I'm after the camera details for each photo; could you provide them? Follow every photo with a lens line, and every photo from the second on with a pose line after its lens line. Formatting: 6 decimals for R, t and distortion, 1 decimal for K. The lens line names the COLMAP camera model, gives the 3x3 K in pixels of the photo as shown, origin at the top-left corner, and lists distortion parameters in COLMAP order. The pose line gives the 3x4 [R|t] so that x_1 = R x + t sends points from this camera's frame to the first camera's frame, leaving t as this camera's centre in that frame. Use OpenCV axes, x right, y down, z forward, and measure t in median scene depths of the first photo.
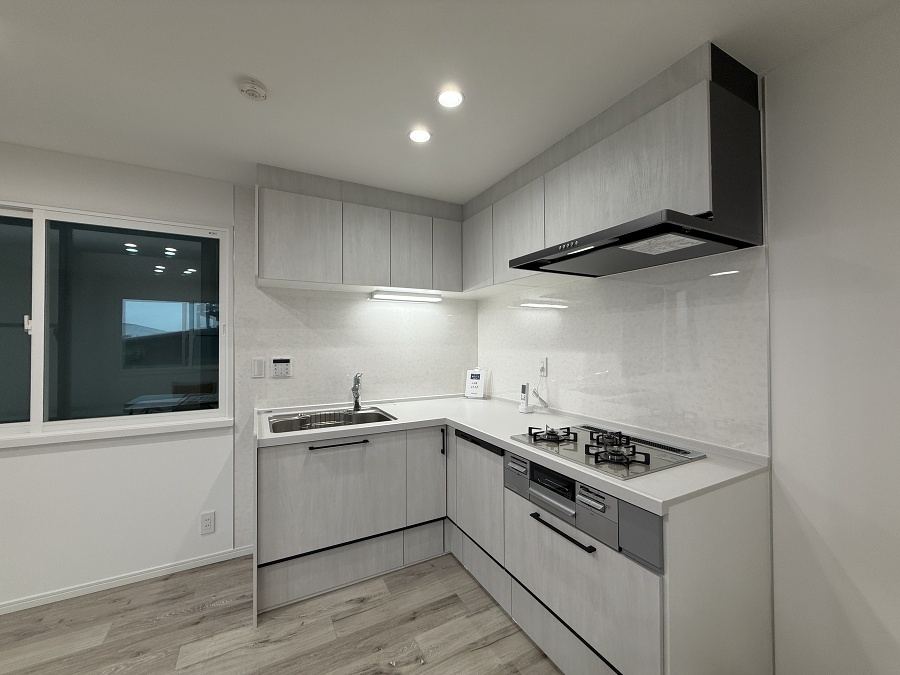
lens RADIAL K [[358.4, 0, 449.4], [0, 358.4, 337.0], [0, 0, 1]] dist [-0.002297, 0.000637]
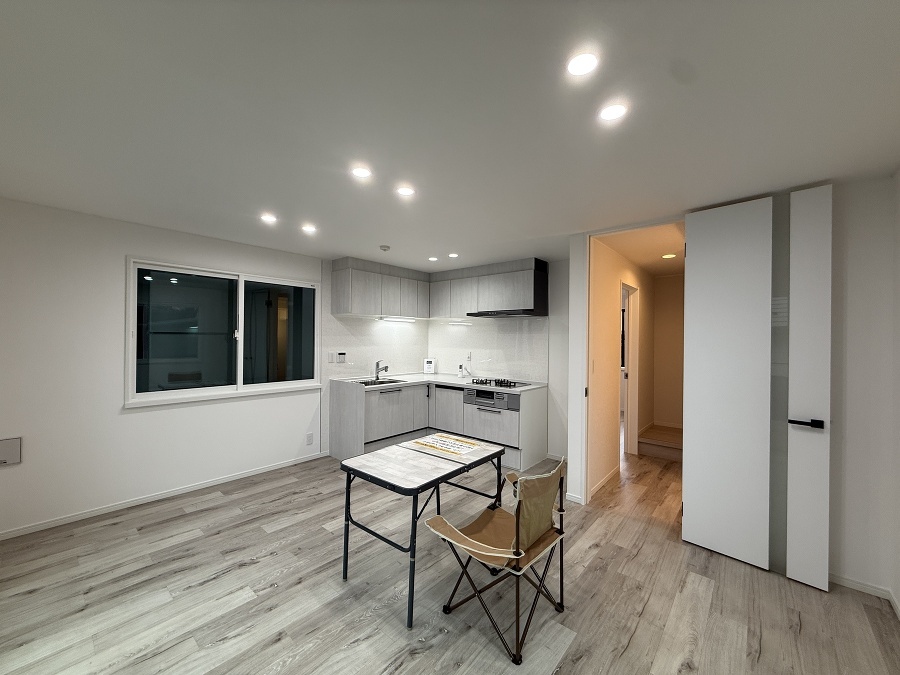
lens RADIAL K [[358.4, 0, 445.7], [0, 358.4, 337.1], [0, 0, 1]] dist [-0.002297, 0.000637]
pose [[0.935328, 0.015459, 0.353445, -0.693149], [-0.019919, 0.999761, 0.008985, -0.053789], [-0.353222, -0.015445, 0.935412, -1.052279]]
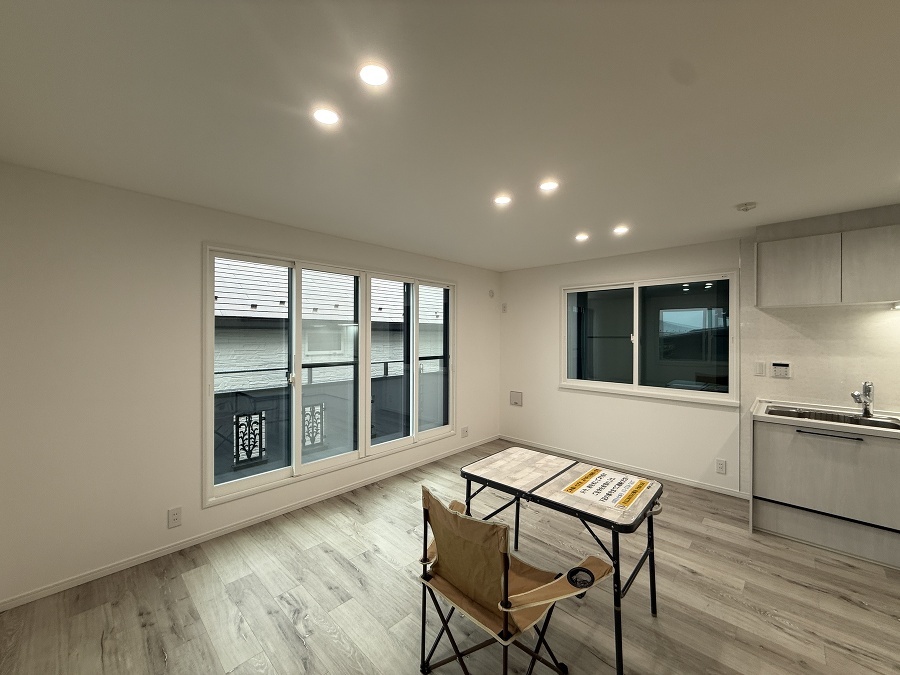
lens RADIAL K [[358.4, 0, 446.3], [0, 358.4, 336.9], [0, 0, 1]] dist [-0.002297, 0.000637]
pose [[0.306736, 0.009208, -0.951750, 0.428859], [0.010375, 0.999861, 0.013017, -0.069965], [0.951738, -0.013867, 0.306598, -0.596783]]
